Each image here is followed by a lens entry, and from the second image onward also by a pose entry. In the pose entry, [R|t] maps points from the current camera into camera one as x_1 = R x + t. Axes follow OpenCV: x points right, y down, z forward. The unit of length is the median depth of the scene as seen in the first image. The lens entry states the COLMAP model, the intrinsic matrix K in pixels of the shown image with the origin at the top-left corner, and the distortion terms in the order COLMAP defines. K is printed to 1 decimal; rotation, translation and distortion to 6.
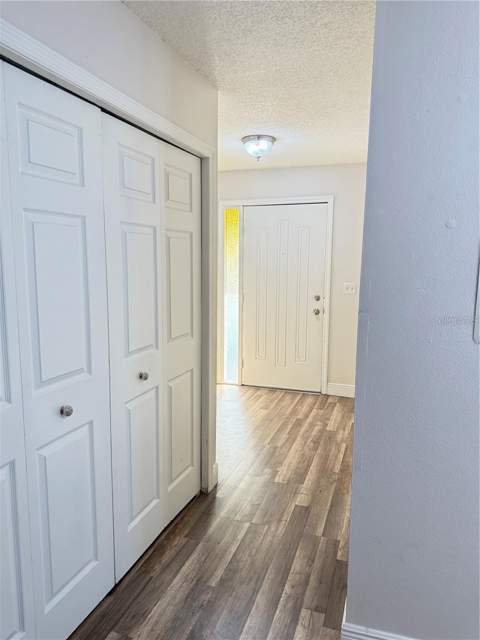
lens RADIAL K [[441.2, 0, 240.0], [0, 441.2, 320.0], [0, 0, 1]] dist [0.071178, -0.143028]
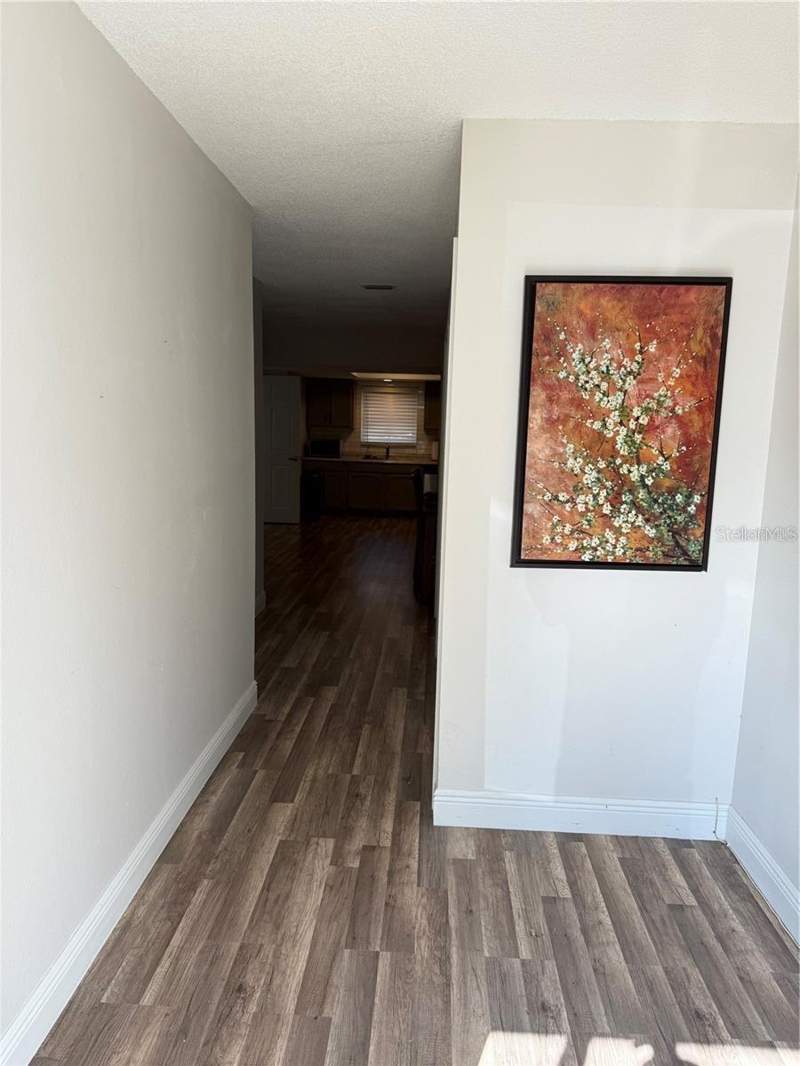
lens RADIAL K [[734.9, 0, 400.0], [0, 734.9, 533.0], [0, 0, 1]] dist [0.071178, -0.143028]
pose [[-0.958770, 0.003379, -0.284163, 0.238881], [-0.077358, 0.959066, 0.272413, -0.224515], [0.273452, 0.283164, -0.919262, 1.638835]]
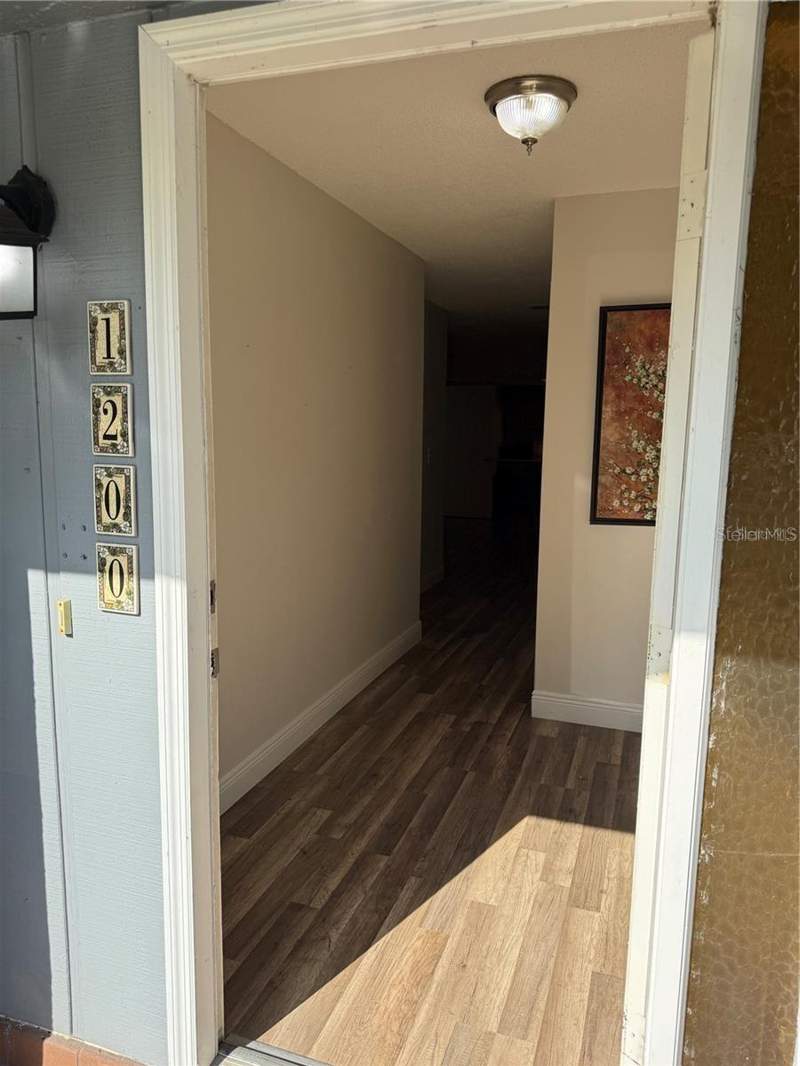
lens RADIAL K [[734.9, 0, 400.0], [0, 734.9, 533.0], [0, 0, 1]] dist [0.071178, -0.143028]
pose [[-0.999675, -0.025072, 0.004595, 0.163935], [-0.022811, 0.960394, 0.277712, -0.258634], [-0.011376, 0.277517, -0.960653, 1.989357]]
